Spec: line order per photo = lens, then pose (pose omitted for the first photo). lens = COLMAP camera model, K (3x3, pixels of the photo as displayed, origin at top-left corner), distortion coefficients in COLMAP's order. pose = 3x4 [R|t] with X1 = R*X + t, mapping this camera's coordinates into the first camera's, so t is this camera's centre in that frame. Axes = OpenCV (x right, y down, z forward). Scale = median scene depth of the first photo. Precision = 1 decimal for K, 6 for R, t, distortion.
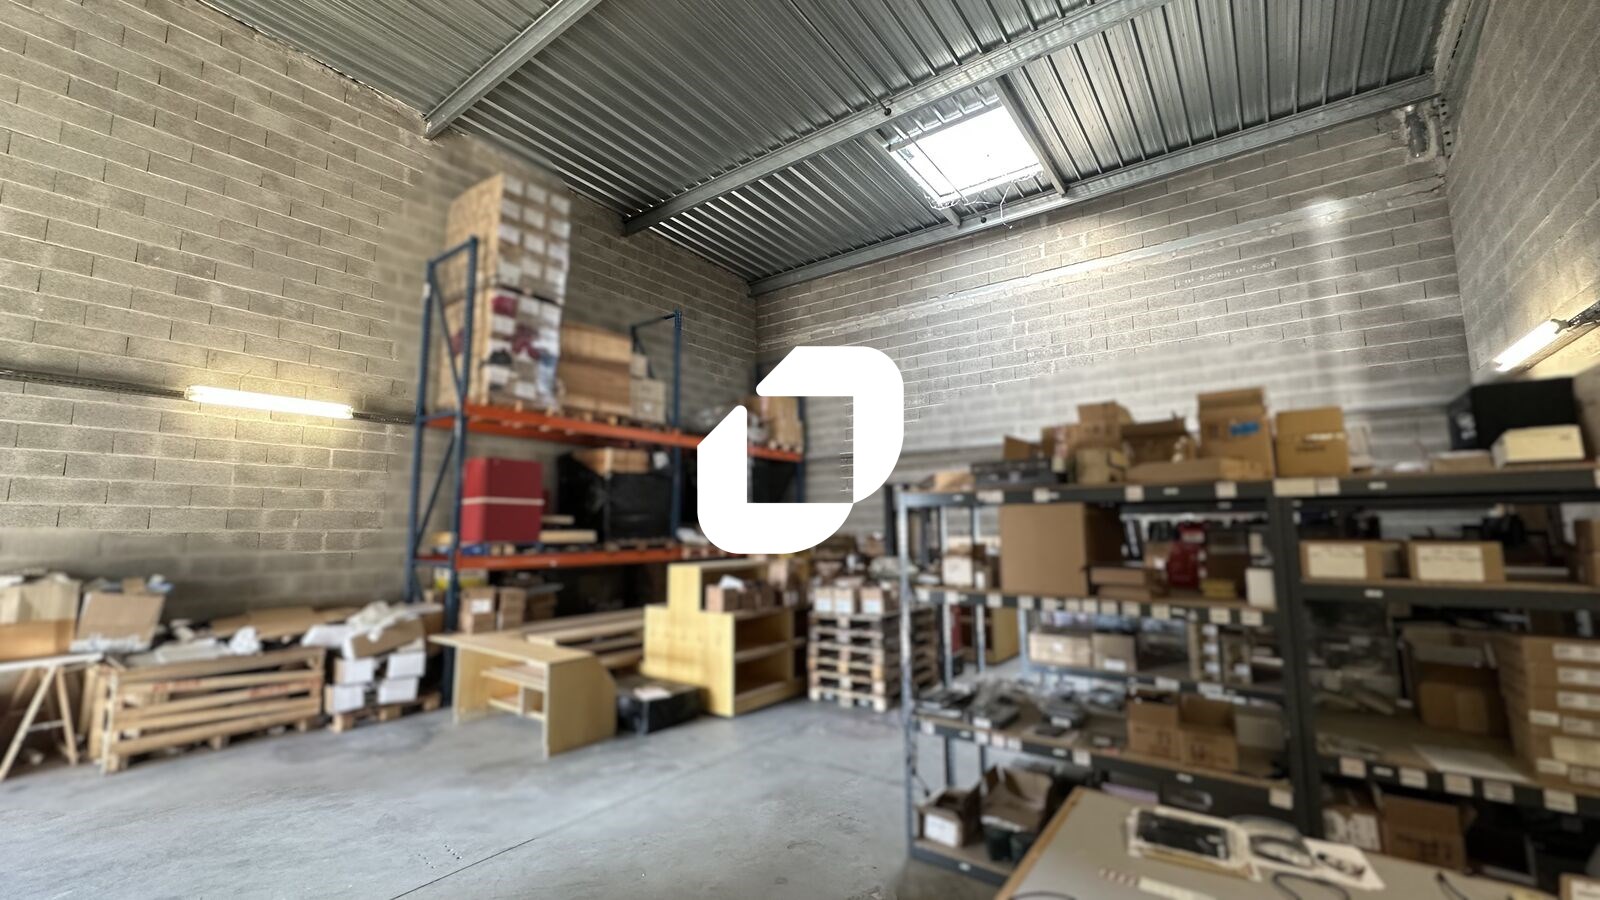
lens RADIAL K [[627.8, 0, 800.0], [0, 627.8, 450.0], [0, 0, 1]] dist [0.001048, 0.000038]
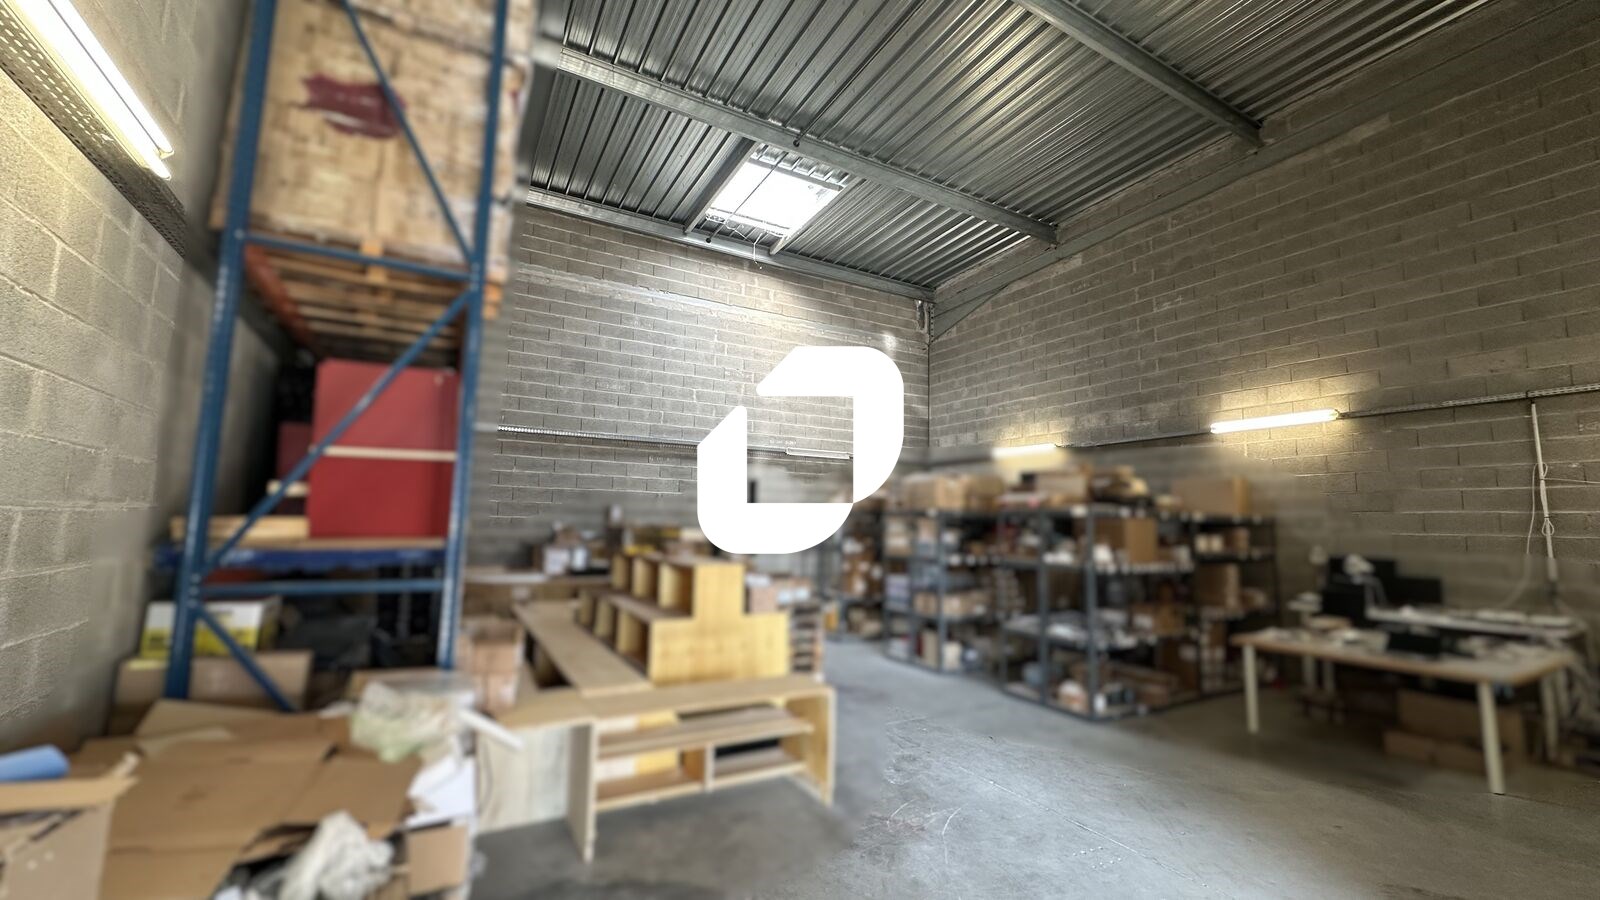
lens RADIAL K [[627.8, 0, 800.0], [0, 627.8, 450.0], [0, 0, 1]] dist [0.001048, 0.000038]
pose [[0.407179, 0.117712, 0.905731, -0.919968], [-0.134764, 0.988549, -0.067891, 0.074606], [-0.903352, -0.094416, 0.418379, 0.565092]]
